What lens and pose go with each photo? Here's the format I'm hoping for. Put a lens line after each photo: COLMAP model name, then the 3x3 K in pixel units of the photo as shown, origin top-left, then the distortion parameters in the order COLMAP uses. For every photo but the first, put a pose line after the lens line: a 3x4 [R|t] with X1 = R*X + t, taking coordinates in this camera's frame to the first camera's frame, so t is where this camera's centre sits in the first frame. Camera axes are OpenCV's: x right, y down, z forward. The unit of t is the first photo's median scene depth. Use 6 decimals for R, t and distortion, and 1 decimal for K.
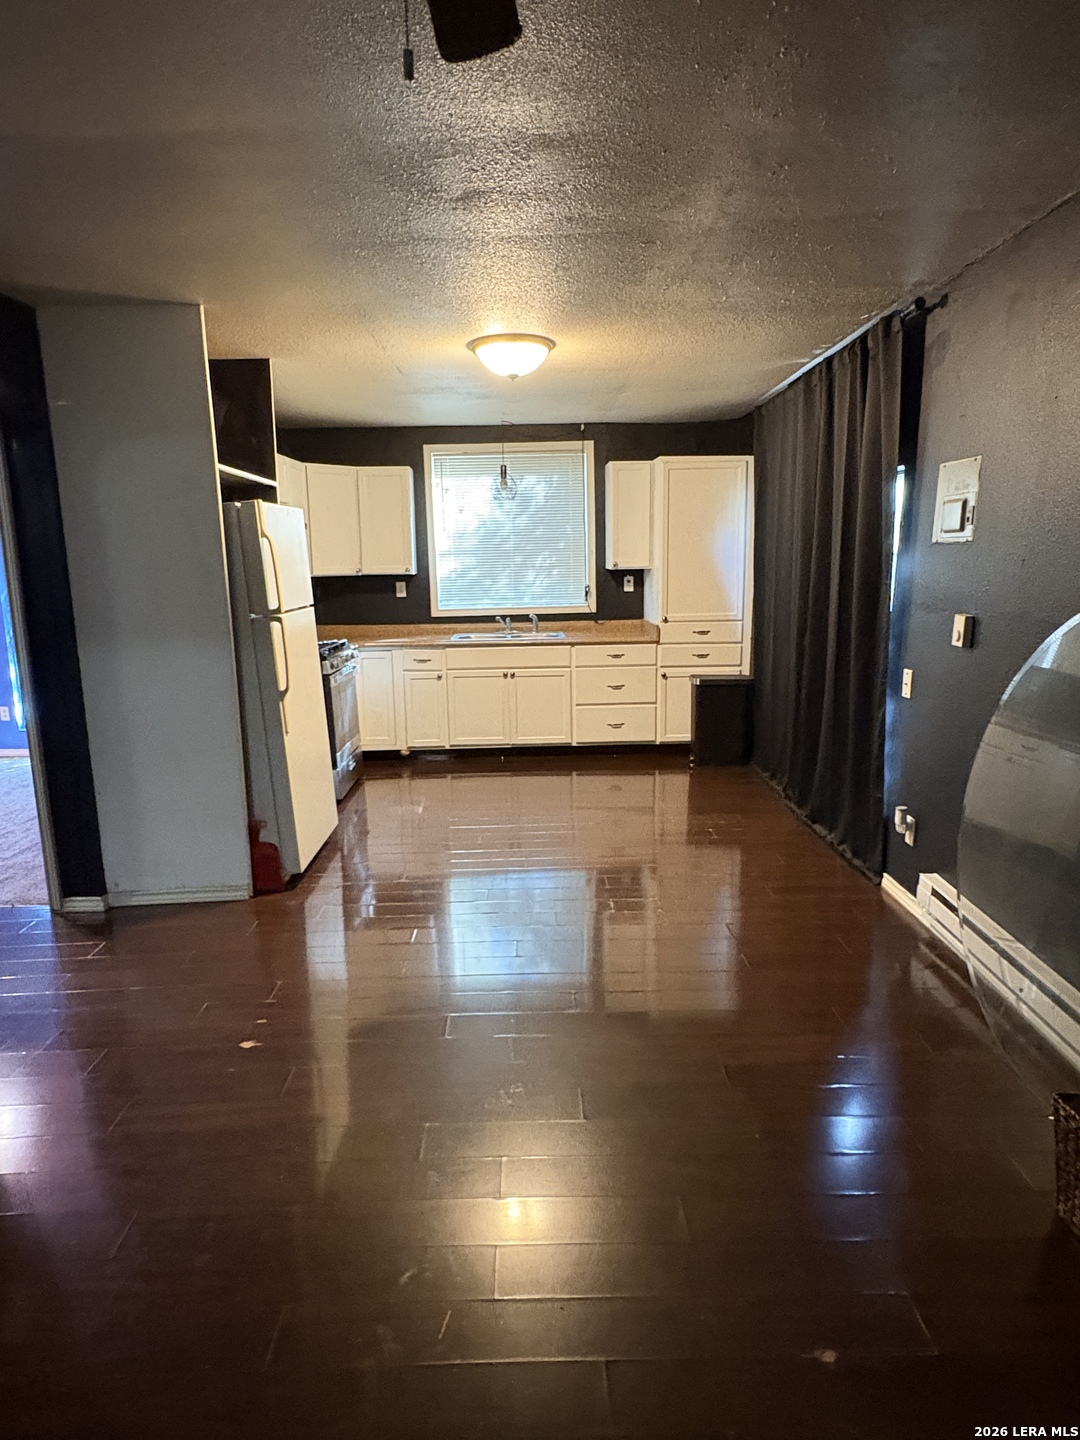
lens RADIAL K [[840.7, 0, 538.4], [0, 840.7, 721.1], [0, 0, 1]] dist [-0.001240, 0.000047]
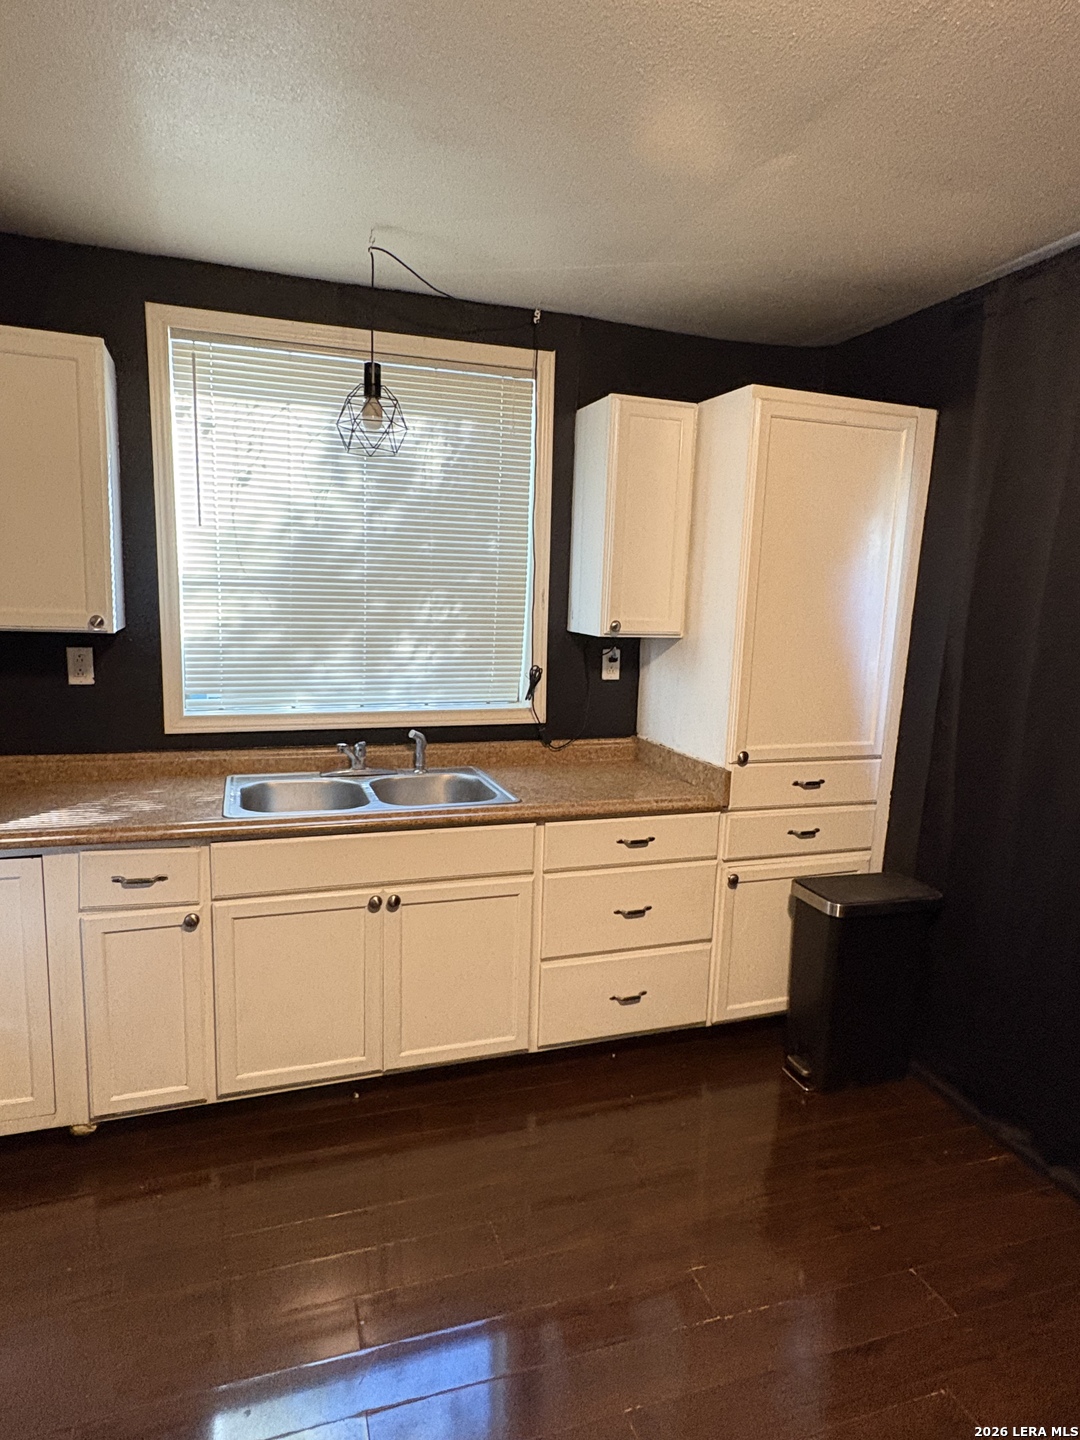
lens RADIAL K [[840.7, 0, 541.7], [0, 840.7, 722.5], [0, 0, 1]] dist [-0.001240, 0.000047]
pose [[0.950956, 0.002517, 0.309315, -0.081610], [0.008974, 0.999321, -0.035723, -0.117221], [-0.309195, 0.036747, 0.950288, 0.574088]]
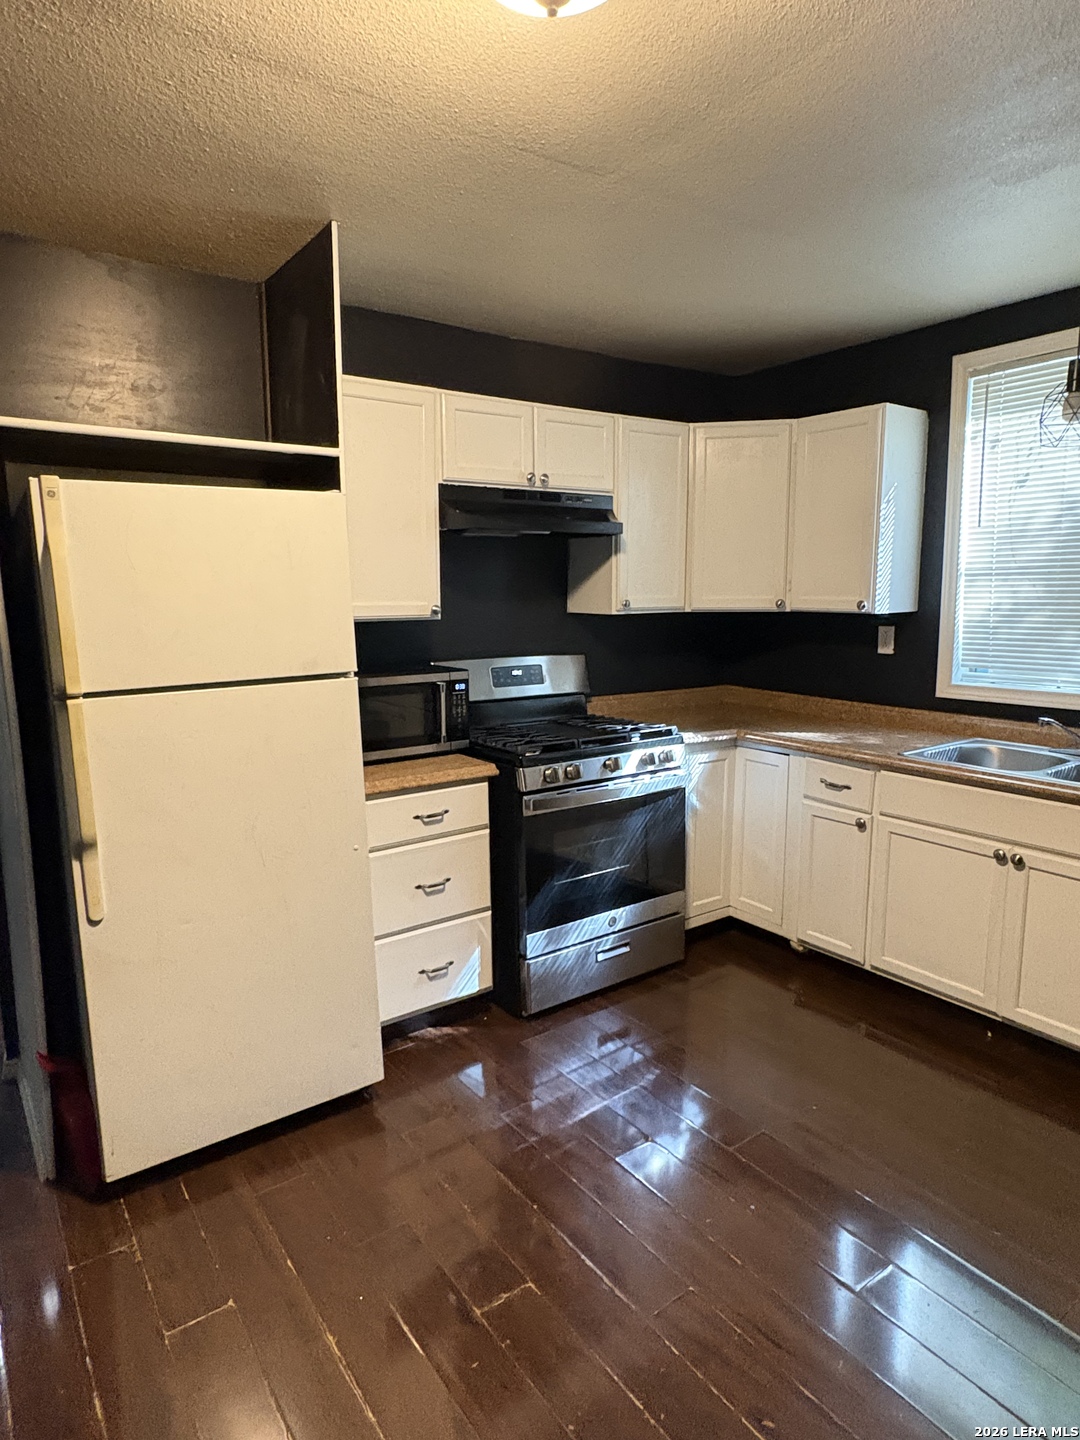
lens RADIAL K [[840.7, 0, 540.4], [0, 840.7, 711.4], [0, 0, 1]] dist [-0.001240, 0.000047]
pose [[0.576143, 0.131419, -0.806715, 0.152354], [-0.155731, 0.986559, 0.049496, -0.106628], [0.802376, 0.097113, 0.588865, 0.525083]]
